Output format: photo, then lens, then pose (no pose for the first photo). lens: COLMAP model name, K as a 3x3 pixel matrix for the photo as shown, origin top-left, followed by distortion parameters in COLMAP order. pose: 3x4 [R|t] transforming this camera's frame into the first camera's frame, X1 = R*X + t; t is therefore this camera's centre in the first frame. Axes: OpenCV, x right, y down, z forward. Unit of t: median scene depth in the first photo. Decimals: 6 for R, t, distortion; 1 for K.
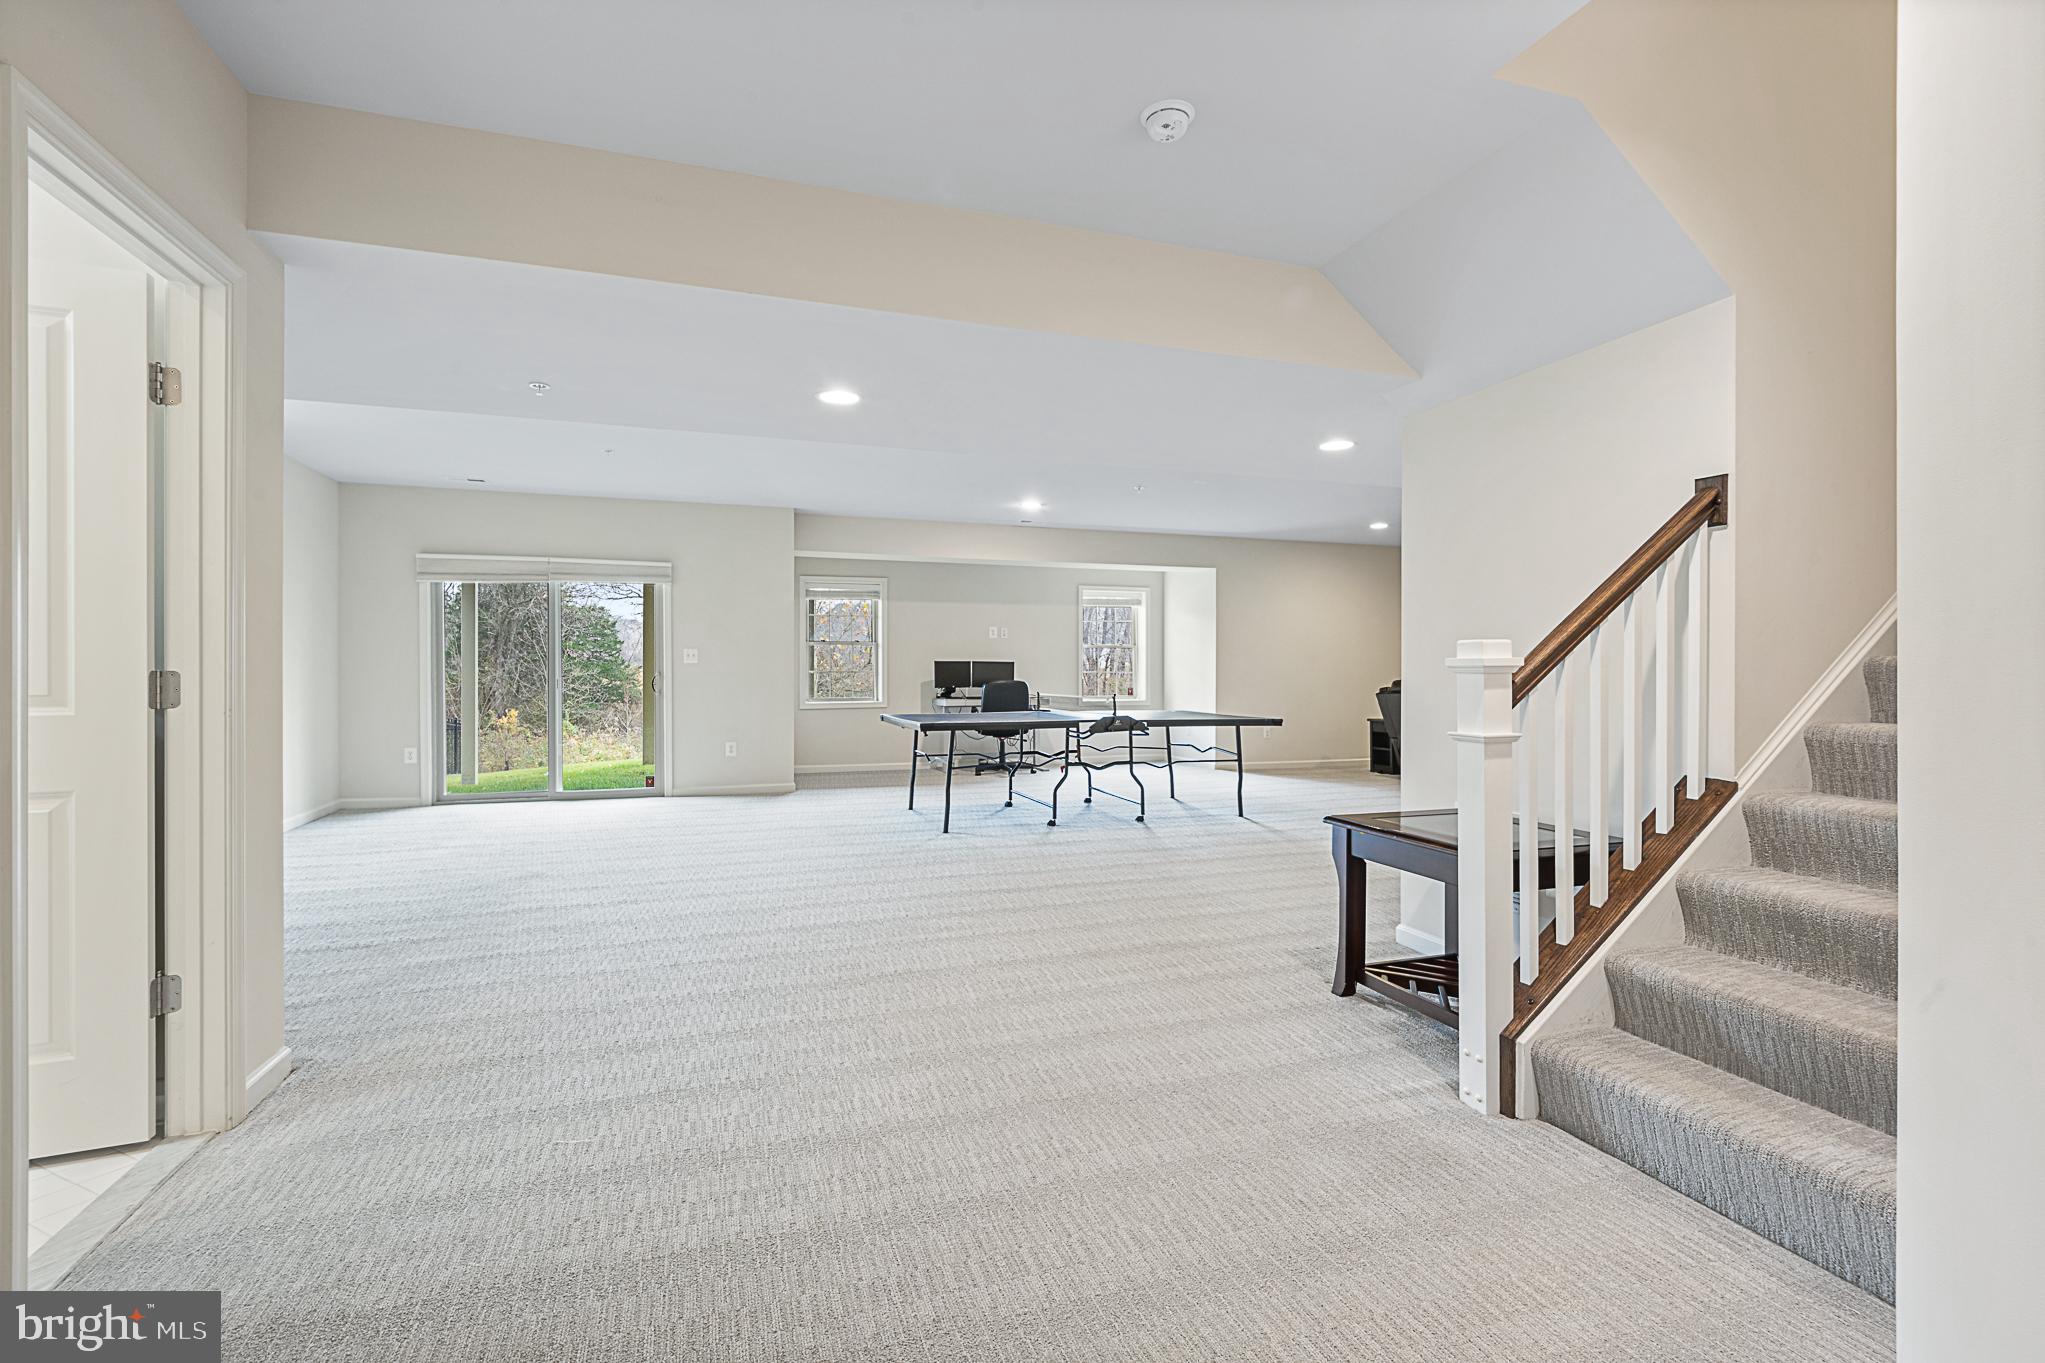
lens RADIAL K [[937.8, 0, 1025.4], [0, 937.8, 672.4], [0, 0, 1]] dist [0.001511, -0.000007]
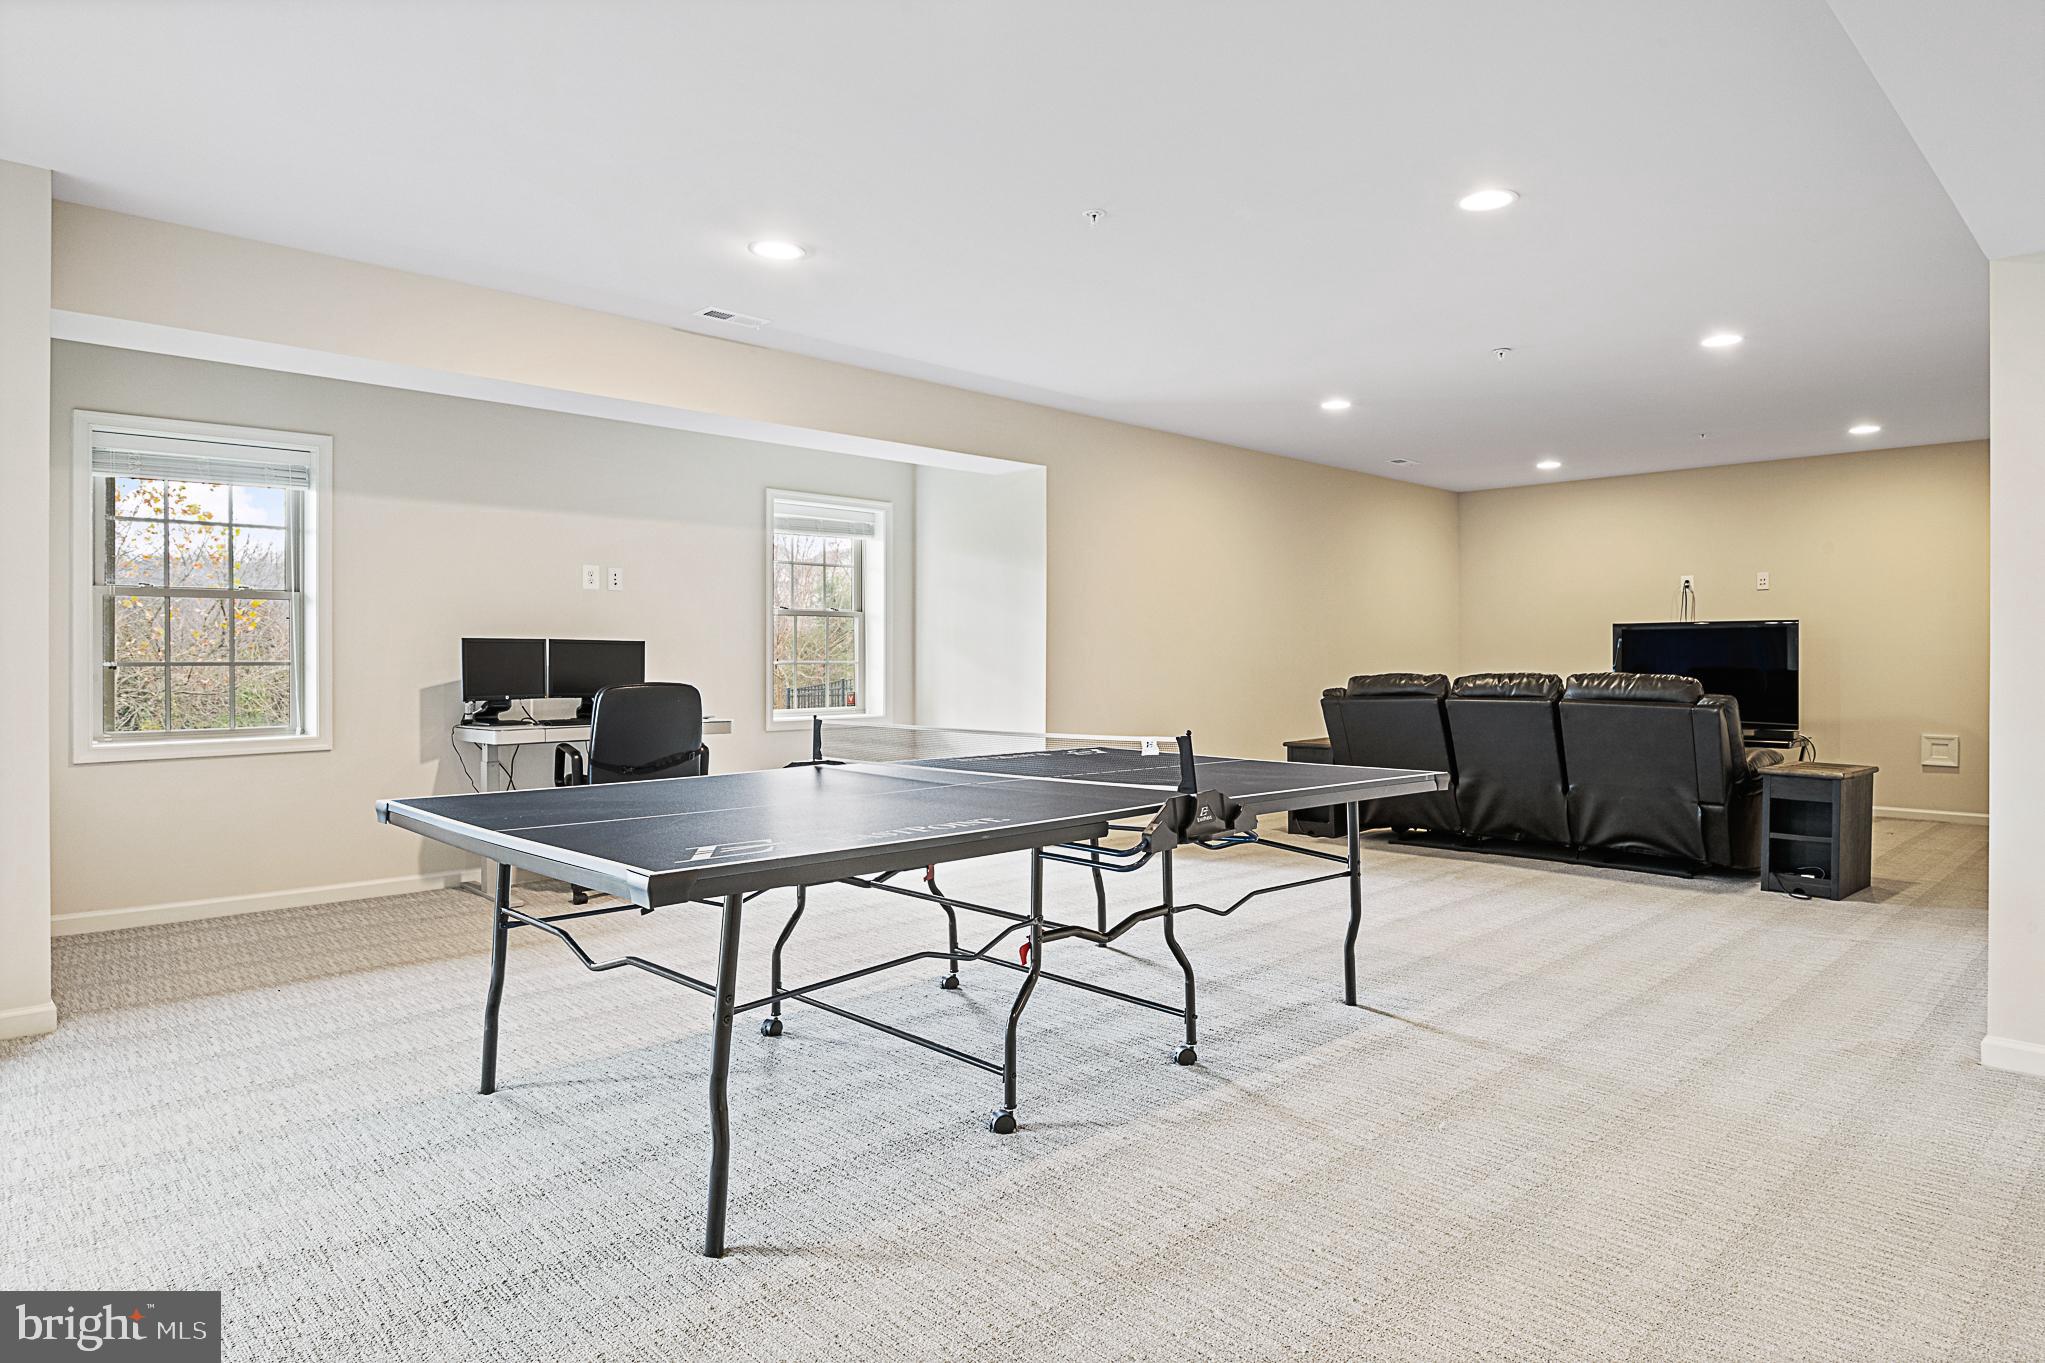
lens RADIAL K [[1197.7, 0, 1029.8], [0, 1197.7, 659.8], [0, 0, 1]] dist [-0.020350, 0.001858]
pose [[0.905487, -0.001339, 0.424372, -0.093865], [0.001737, 0.999998, -0.000552, -0.001674], [-0.424370, 0.001237, 0.905488, 0.406190]]
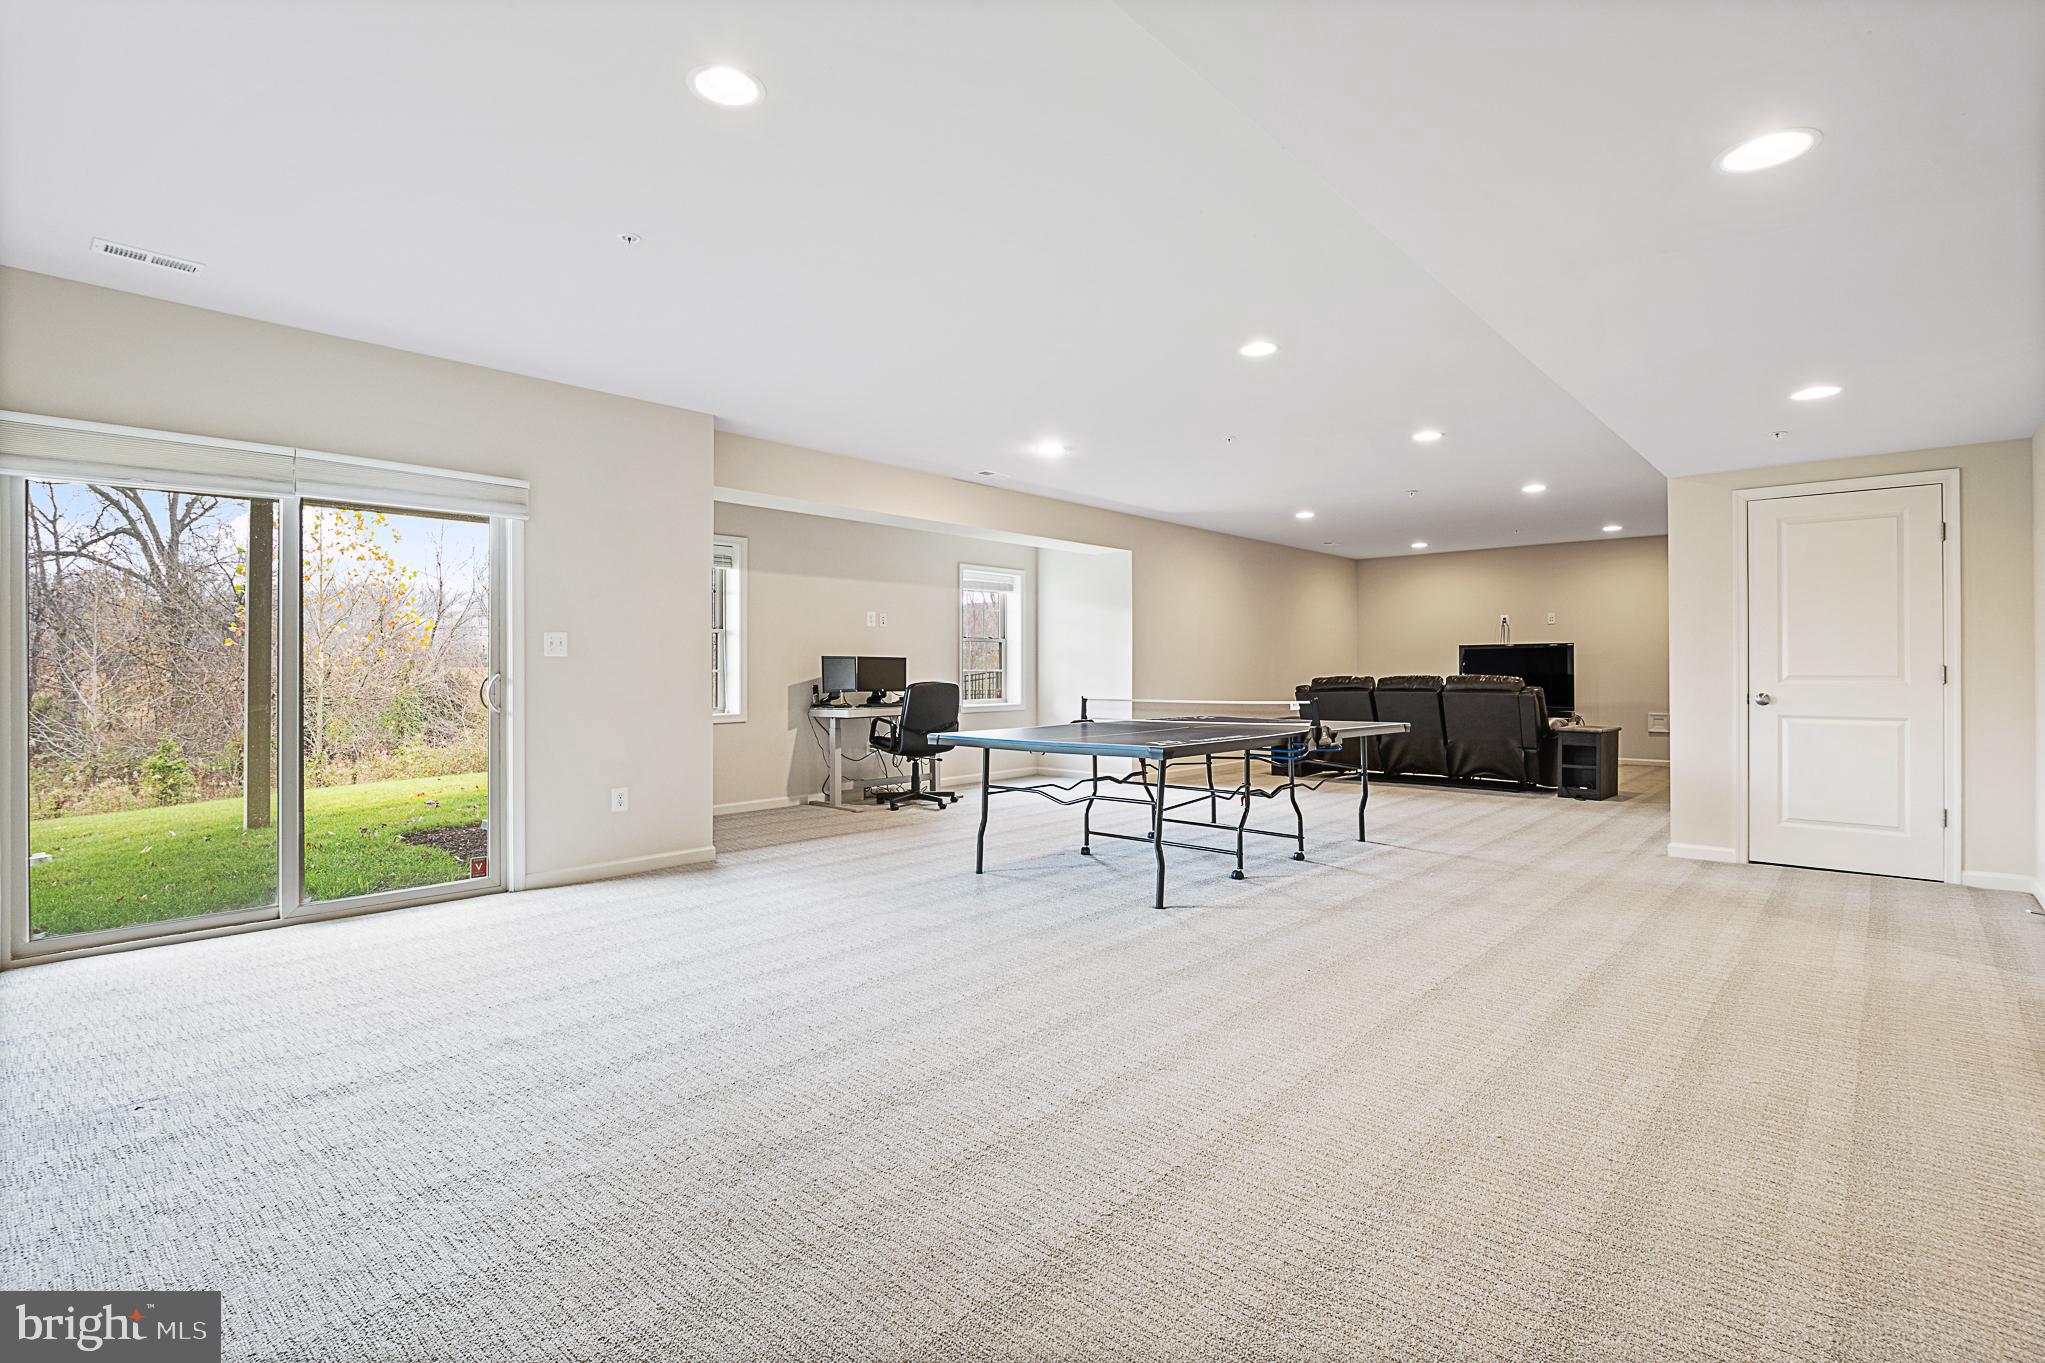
lens RADIAL K [[955.1, 0, 1023.1], [0, 955.1, 662.9], [0, 0, 1]] dist [-0.013387, -0.000176]
pose [[0.879991, 0.000942, 0.474989, -0.312859], [0.004198, 0.999944, -0.009761, 0.001010], [-0.474972, 0.010584, 0.879937, 0.280174]]
